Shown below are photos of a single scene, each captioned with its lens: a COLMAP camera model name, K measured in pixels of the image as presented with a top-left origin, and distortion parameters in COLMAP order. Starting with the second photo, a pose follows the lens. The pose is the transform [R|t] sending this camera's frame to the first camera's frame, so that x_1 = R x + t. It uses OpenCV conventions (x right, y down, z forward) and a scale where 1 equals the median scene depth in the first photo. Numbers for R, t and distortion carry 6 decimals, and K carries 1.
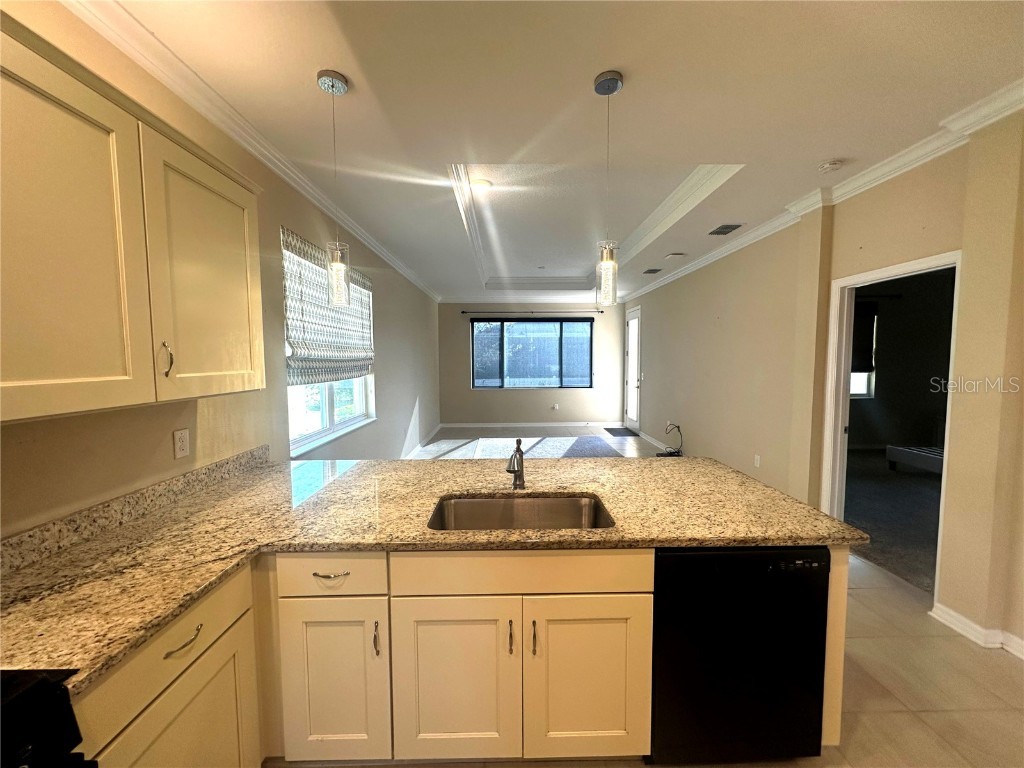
lens RADIAL K [[408.1, 0, 513.9], [0, 408.1, 385.2], [0, 0, 1]] dist [-0.000736, 0.000017]
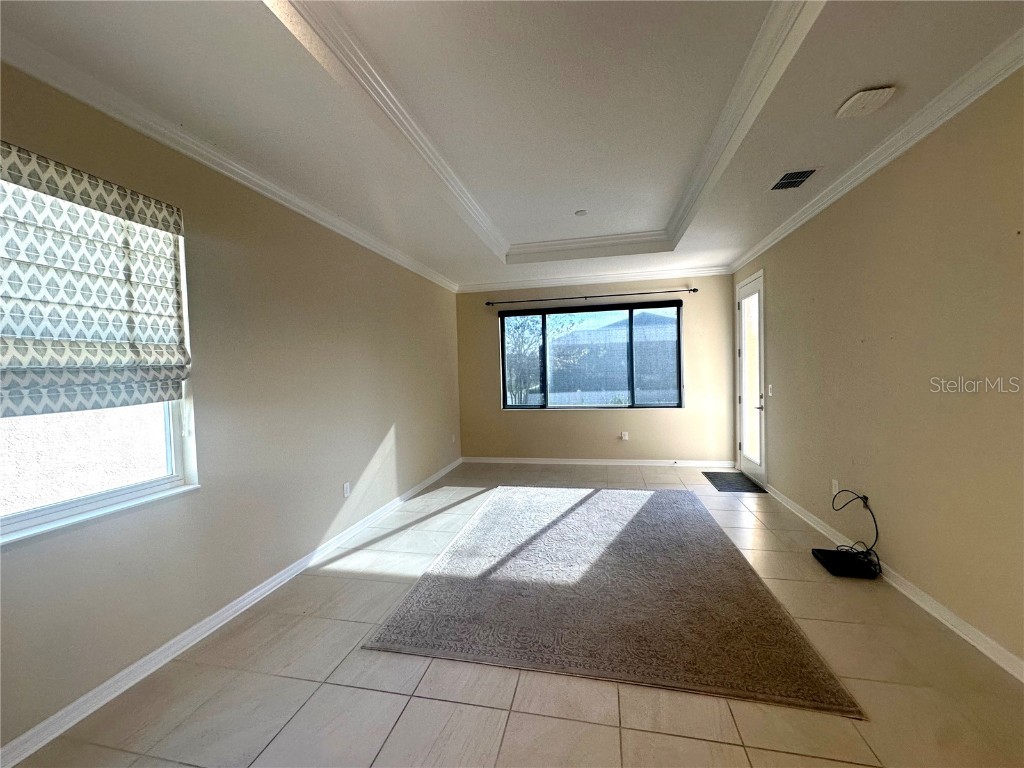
lens RADIAL K [[408.1, 0, 512.7], [0, 408.1, 385.9], [0, 0, 1]] dist [-0.000736, 0.000017]
pose [[0.972618, -0.015135, -0.231917, 0.083177], [0.009189, 0.999601, -0.026698, -0.012874], [0.232228, 0.023836, 0.972369, 0.310792]]
